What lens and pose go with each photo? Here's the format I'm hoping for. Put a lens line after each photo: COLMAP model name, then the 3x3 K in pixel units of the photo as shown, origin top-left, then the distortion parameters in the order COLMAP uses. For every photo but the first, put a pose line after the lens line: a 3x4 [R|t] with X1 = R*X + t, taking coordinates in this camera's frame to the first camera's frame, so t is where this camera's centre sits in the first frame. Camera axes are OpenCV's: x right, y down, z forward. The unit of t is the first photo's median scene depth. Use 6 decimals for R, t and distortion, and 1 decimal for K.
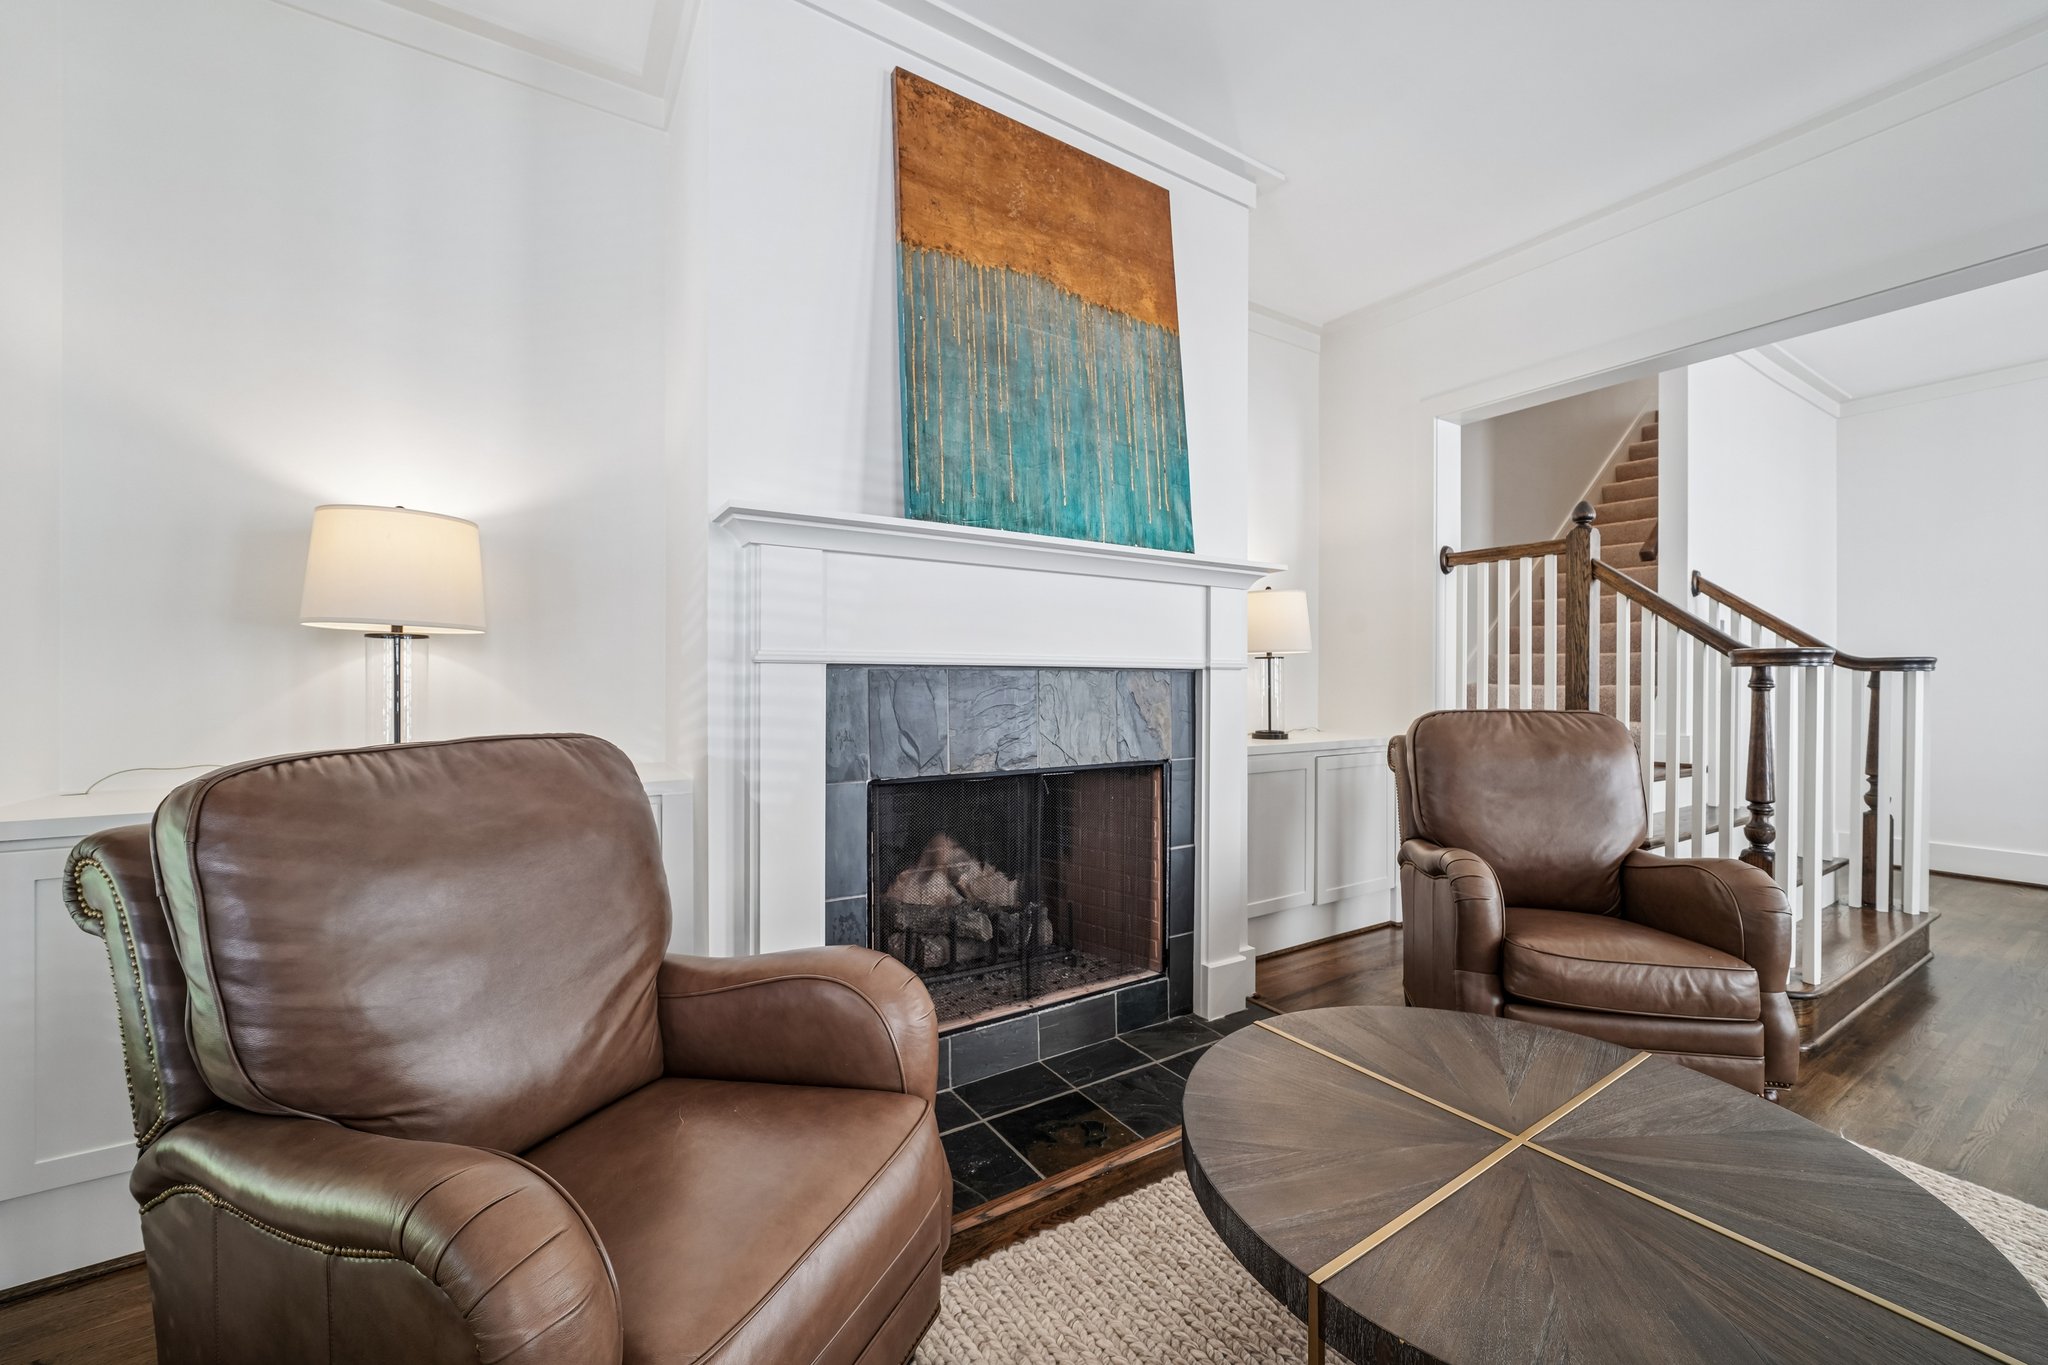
lens RADIAL K [[772.7, 0, 1018.0], [0, 772.7, 678.4], [0, 0, 1]] dist [-0.012272, -0.000517]
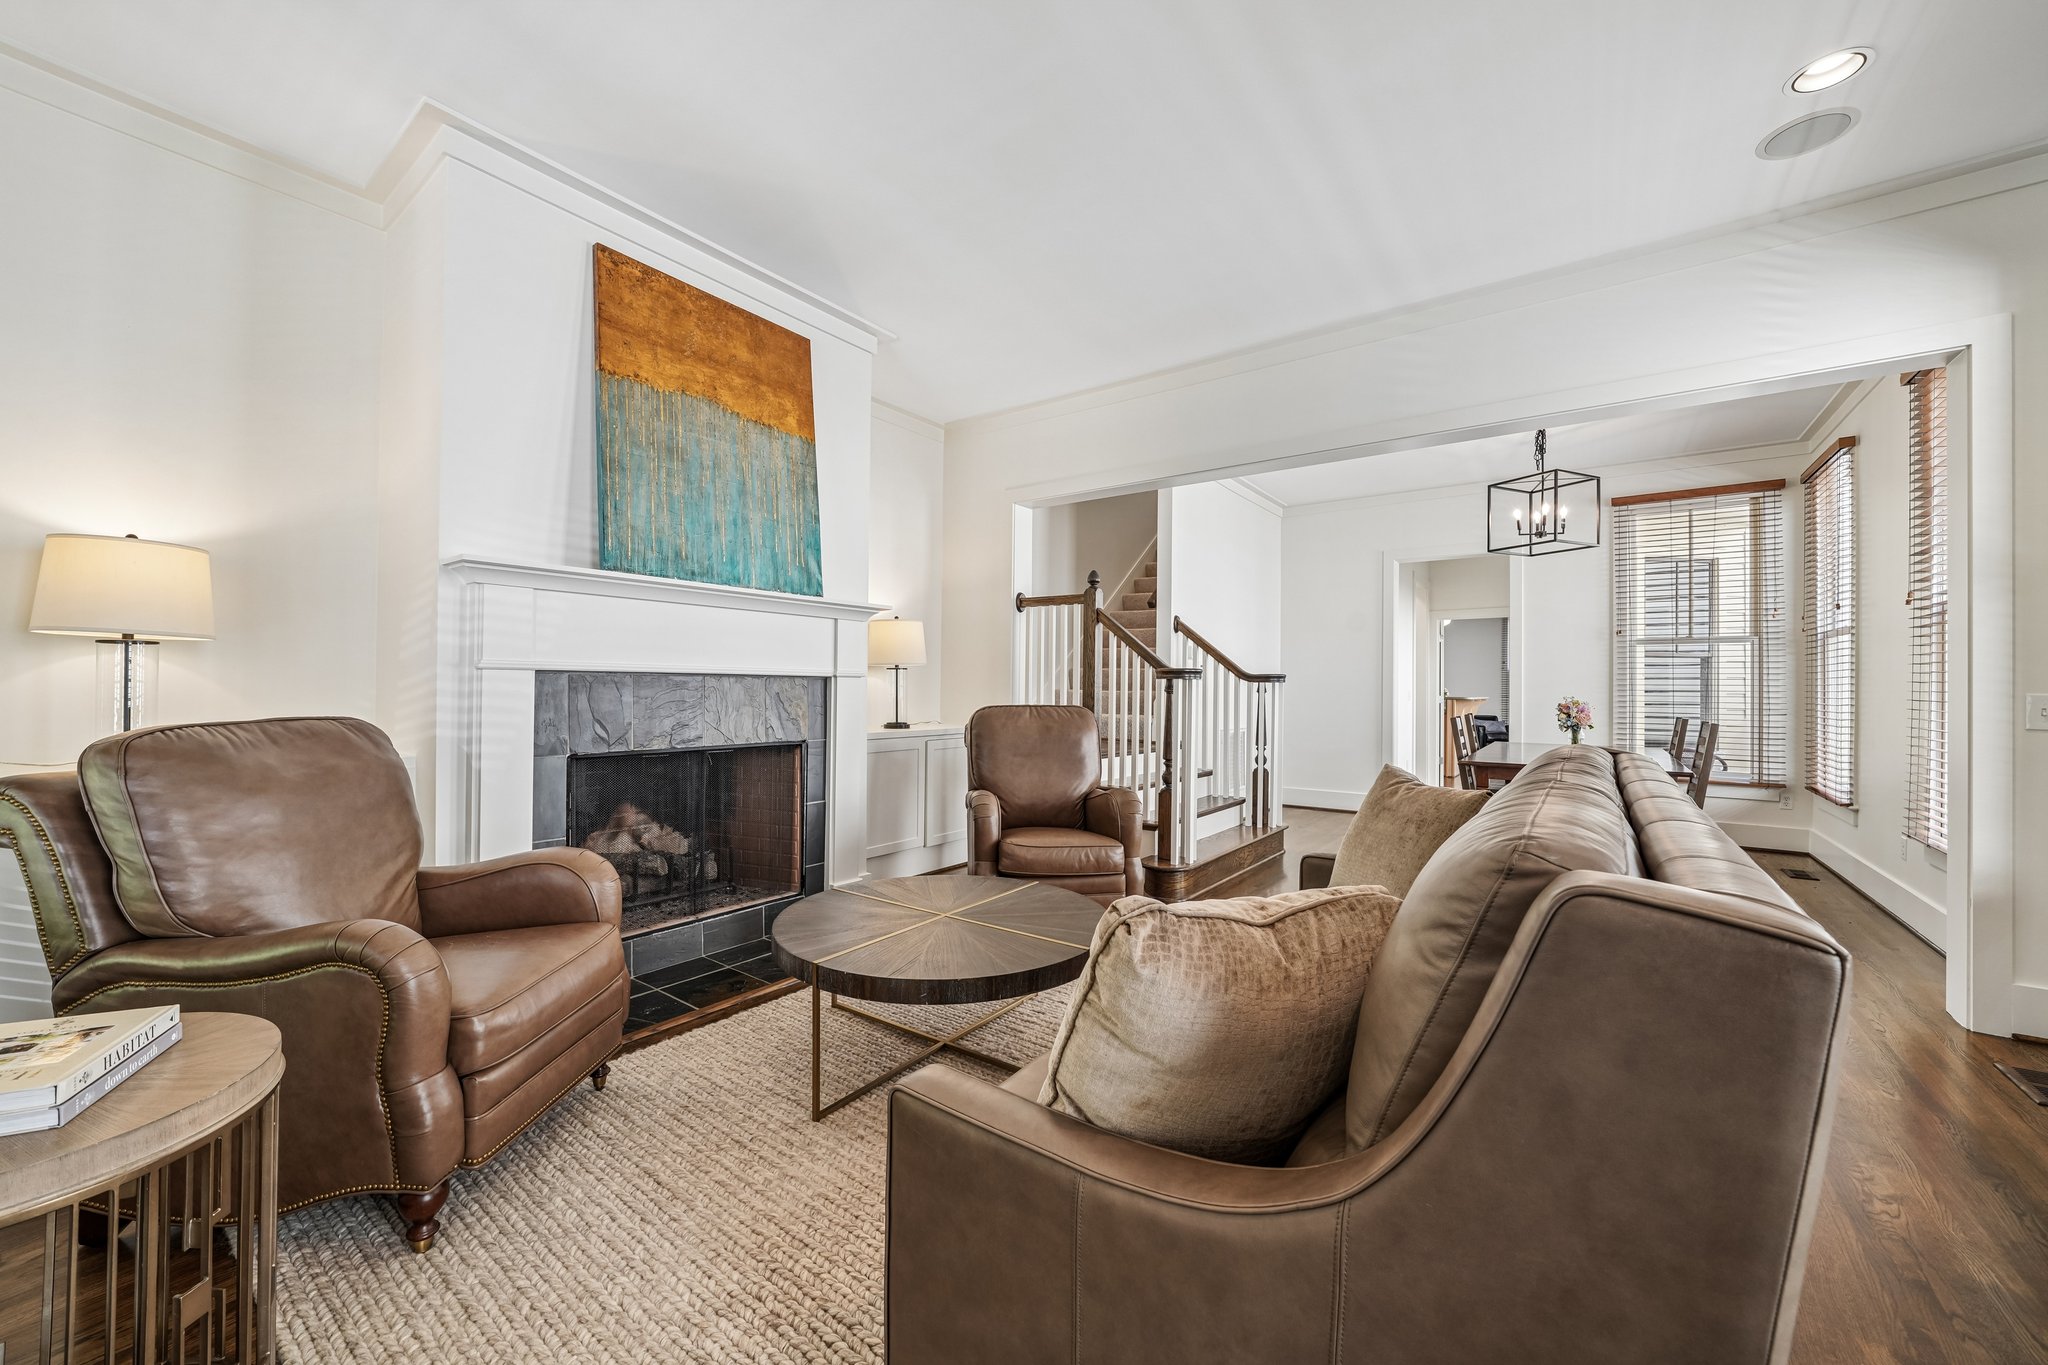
lens RADIAL K [[772.7, 0, 1020.0], [0, 772.7, 682.2], [0, 0, 1]] dist [-0.012272, -0.000517]
pose [[0.932814, 0.009263, 0.360238, 0.059782], [-0.008225, 0.999956, -0.004416, 0.001444], [-0.360264, 0.001157, 0.932850, -0.539120]]
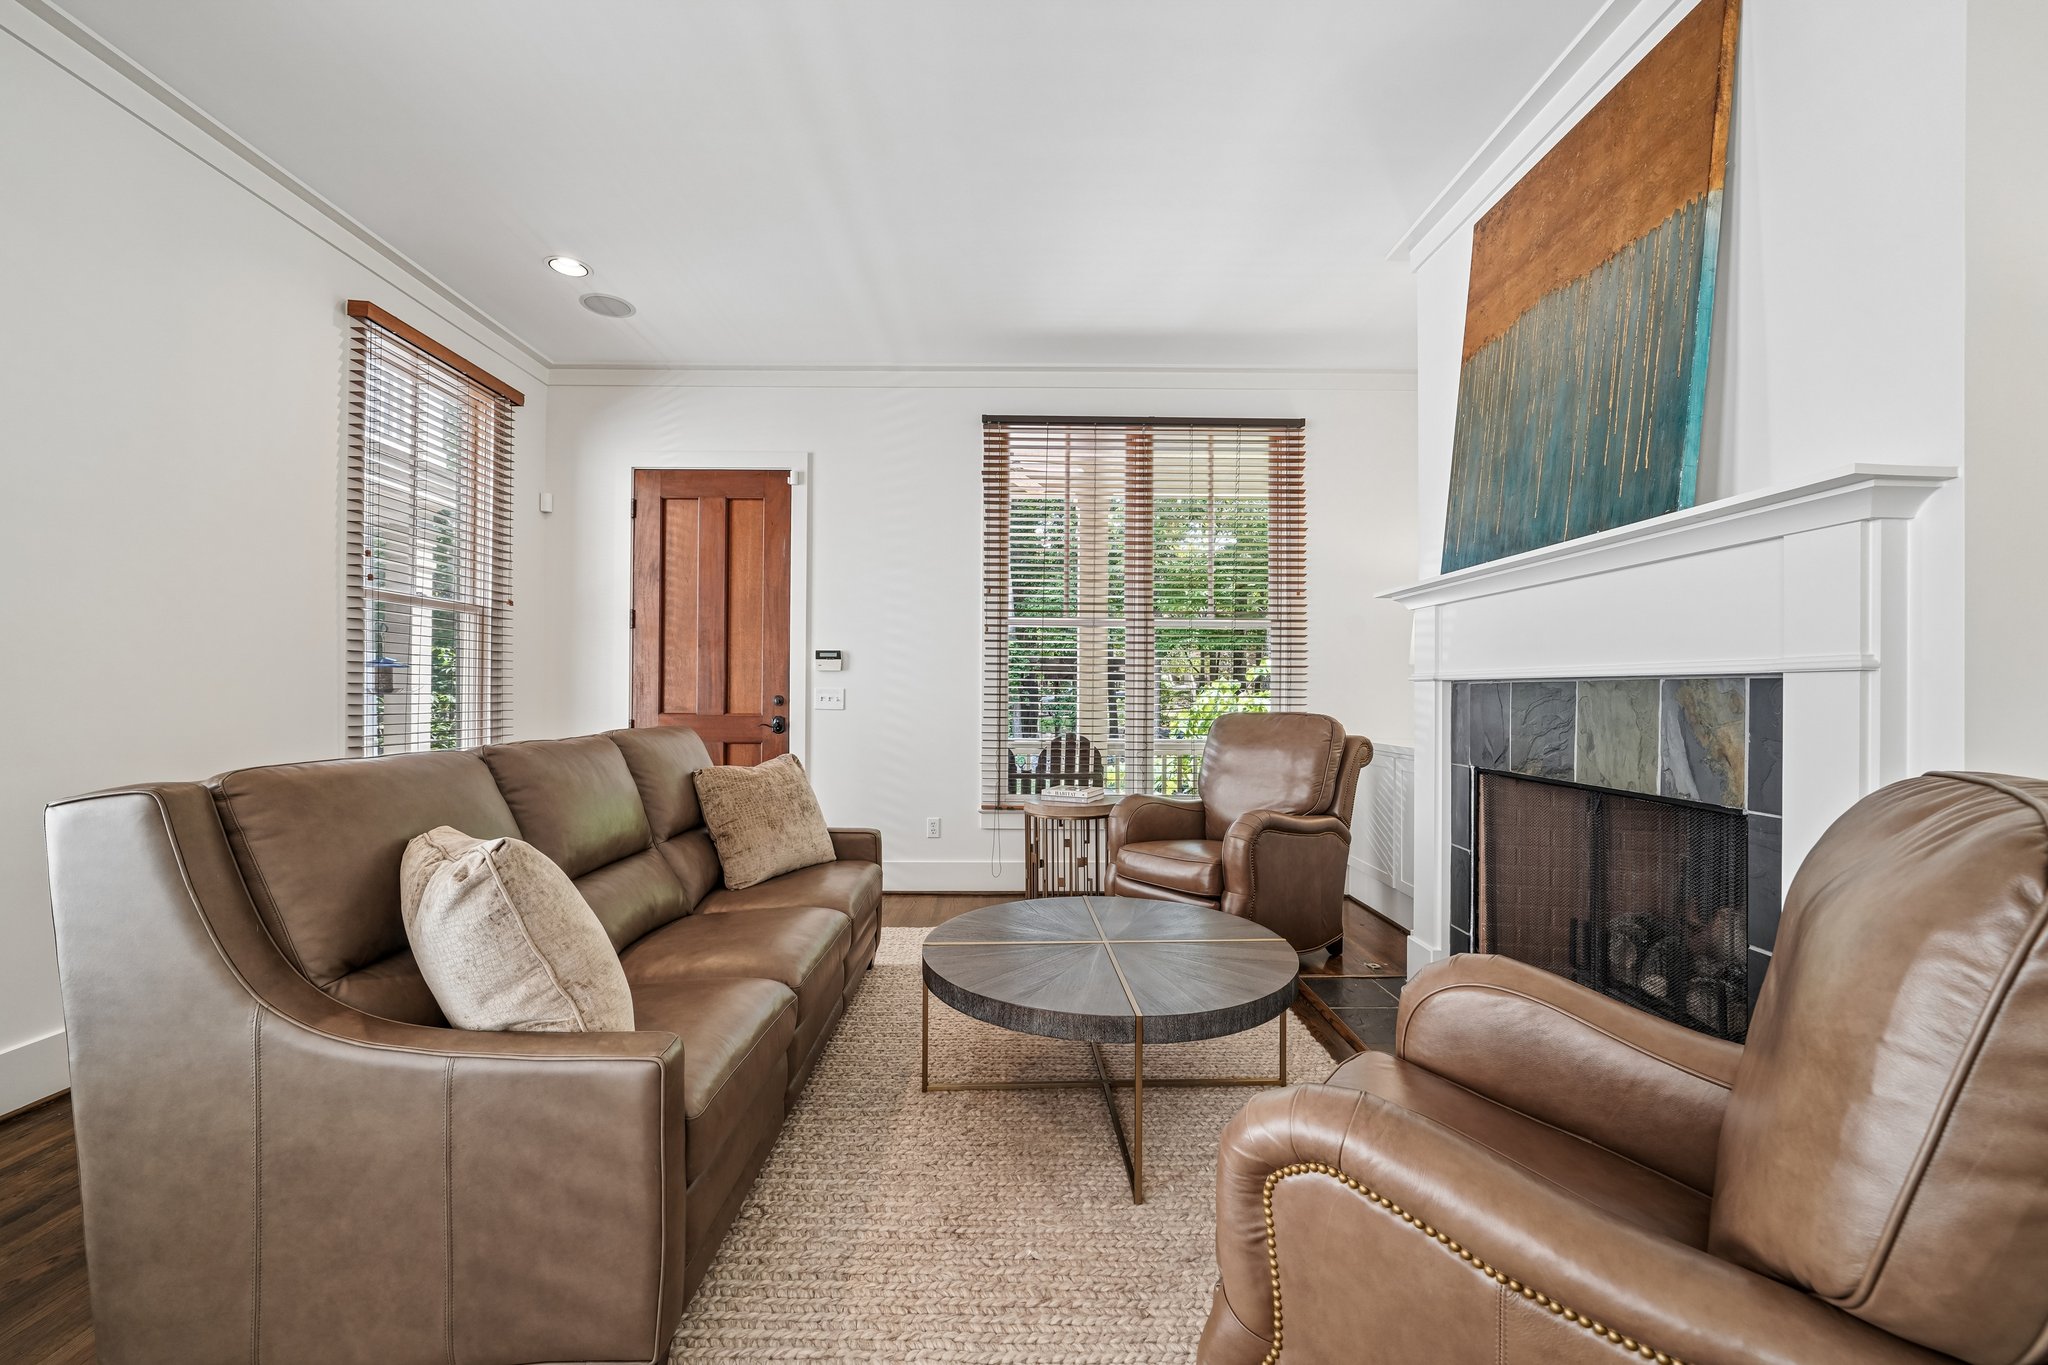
lens RADIAL K [[772.7, 0, 1023.8], [0, 772.7, 691.5], [0, 0, 1]] dist [-0.012272, -0.000517]
pose [[-0.513830, -0.009651, -0.857838, 1.265929], [-0.014118, 0.999896, -0.002793, 0.014931], [0.857776, 0.010676, -0.513913, 0.949342]]
